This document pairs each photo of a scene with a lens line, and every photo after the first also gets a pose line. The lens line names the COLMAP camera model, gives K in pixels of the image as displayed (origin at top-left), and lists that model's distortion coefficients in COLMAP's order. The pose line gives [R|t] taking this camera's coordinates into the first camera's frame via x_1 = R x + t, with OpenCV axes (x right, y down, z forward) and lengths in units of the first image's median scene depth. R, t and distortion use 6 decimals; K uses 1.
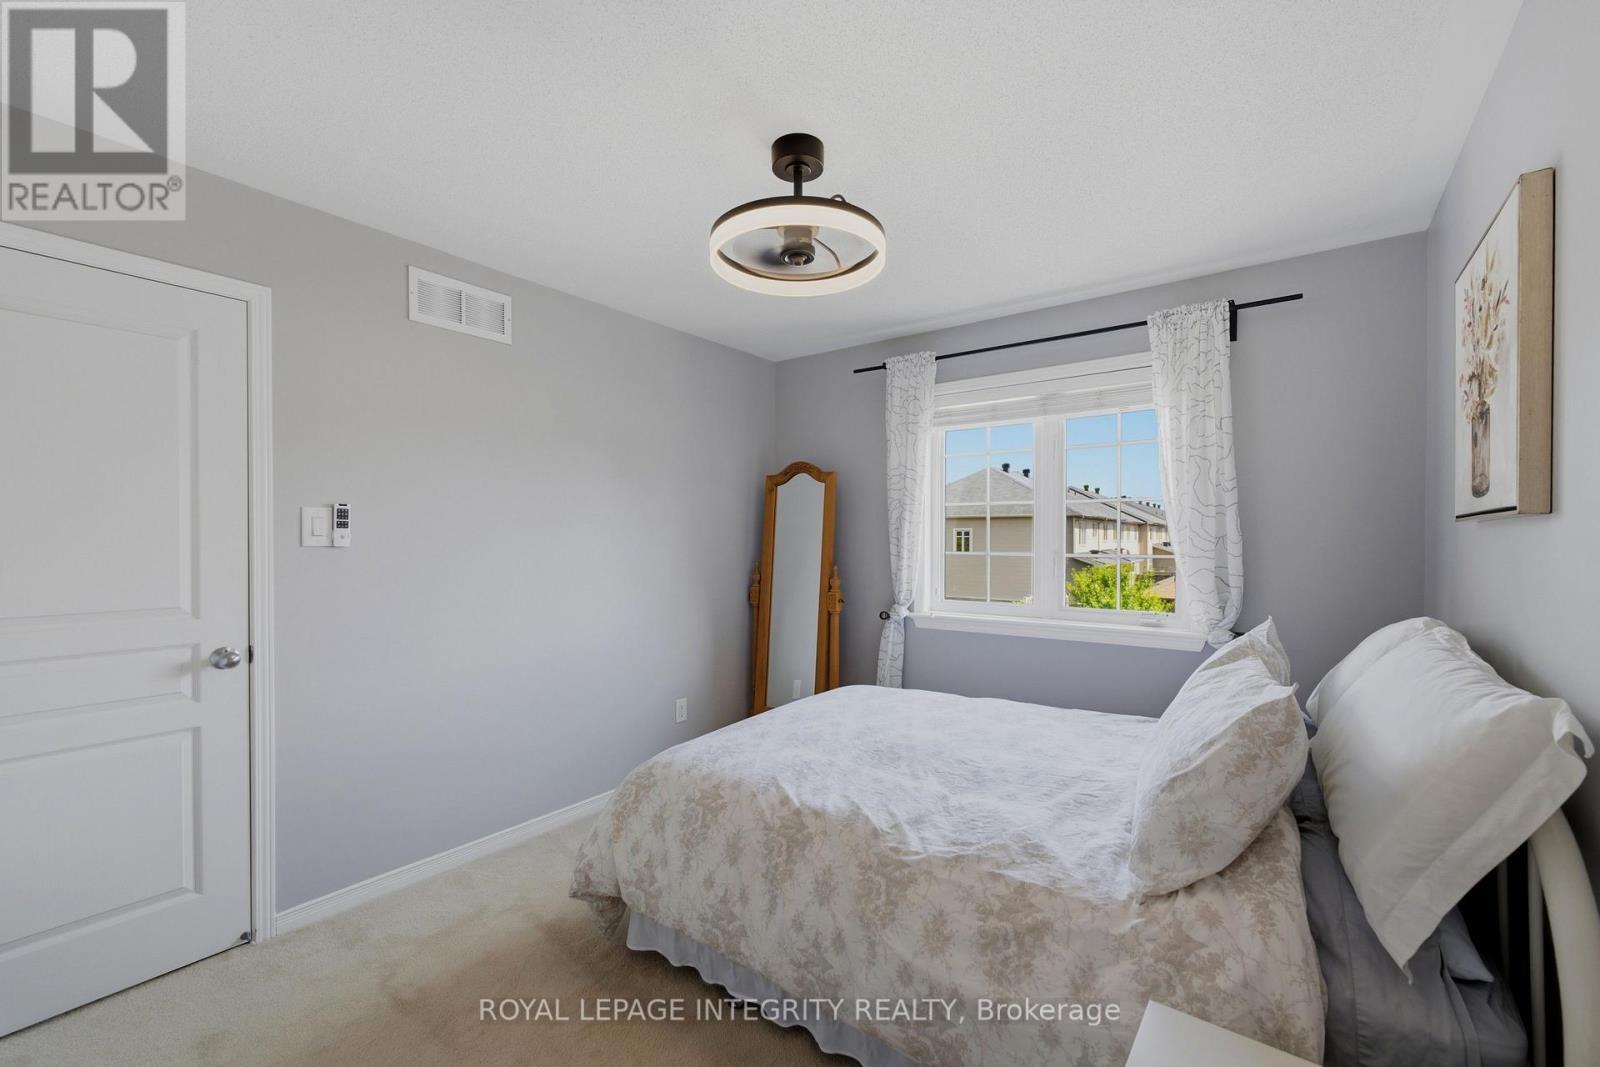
lens RADIAL K [[661.4, 0, 794.1], [0, 661.4, 538.4], [0, 0, 1]] dist [0.000748, 0.001118]
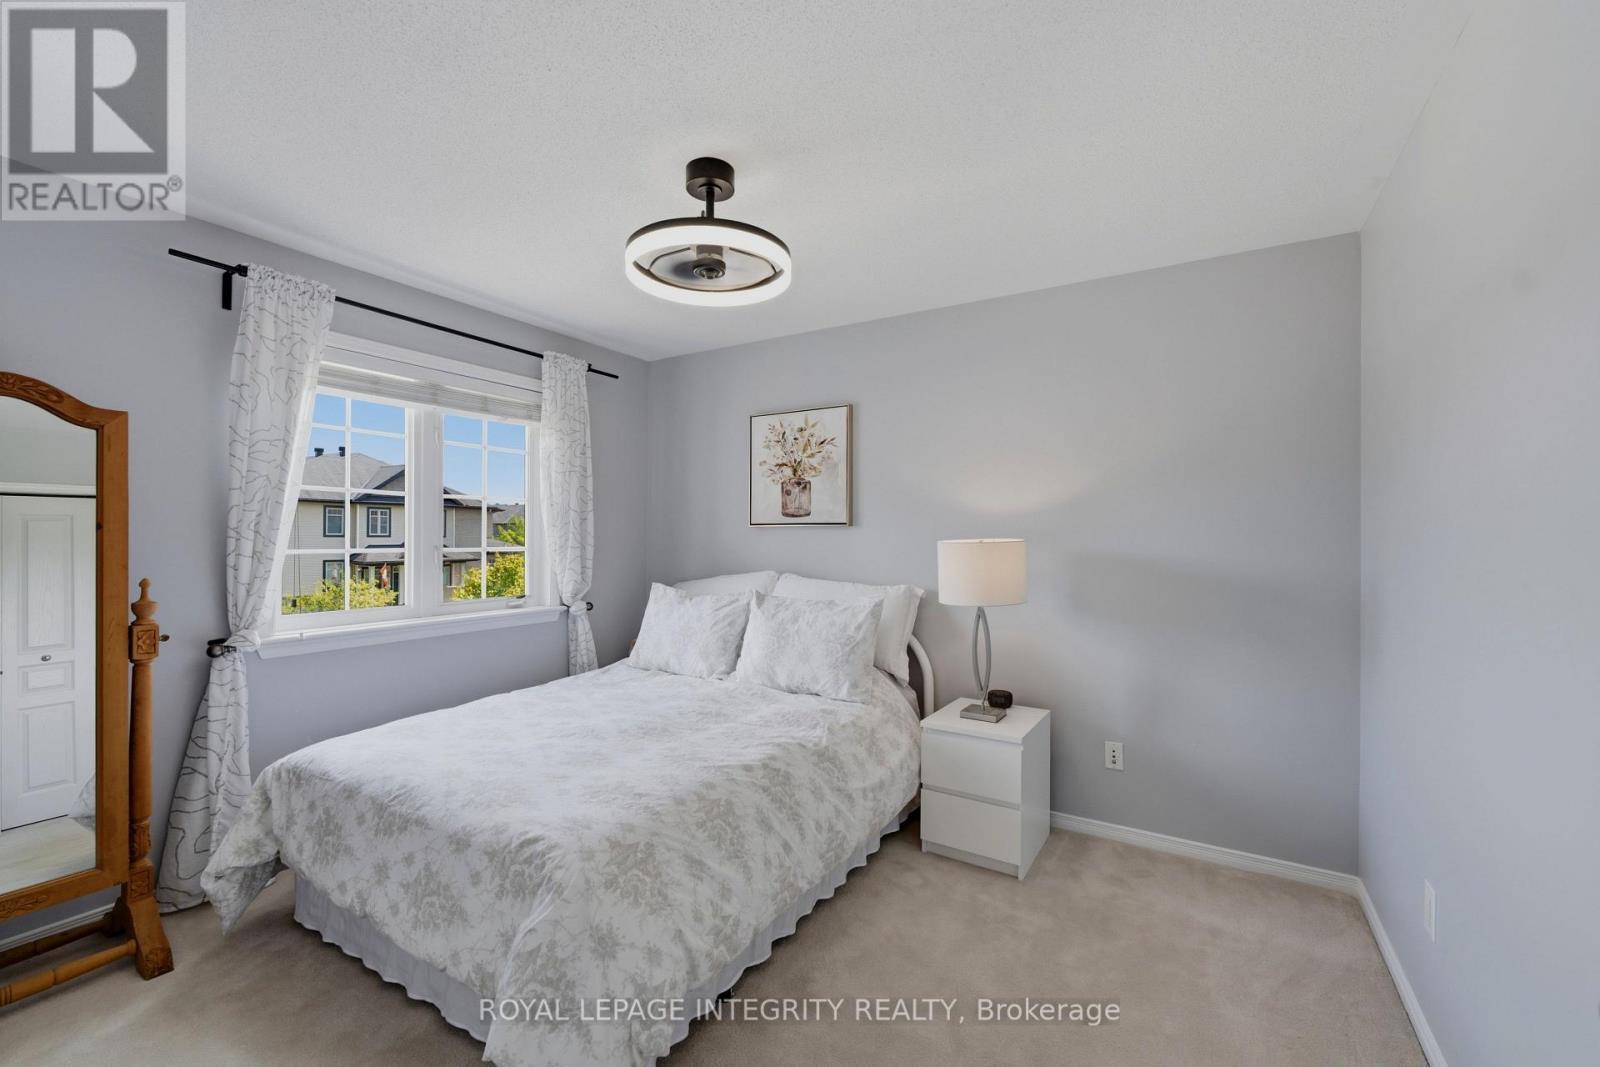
lens RADIAL K [[661.4, 0, 793.4], [0, 661.4, 533.2], [0, 0, 1]] dist [0.000748, 0.001118]
pose [[-0.084708, -0.000368, 0.996406, -0.923664], [-0.004215, 0.999991, 0.000011, -0.002548], [-0.996397, -0.004199, -0.084709, 0.823156]]
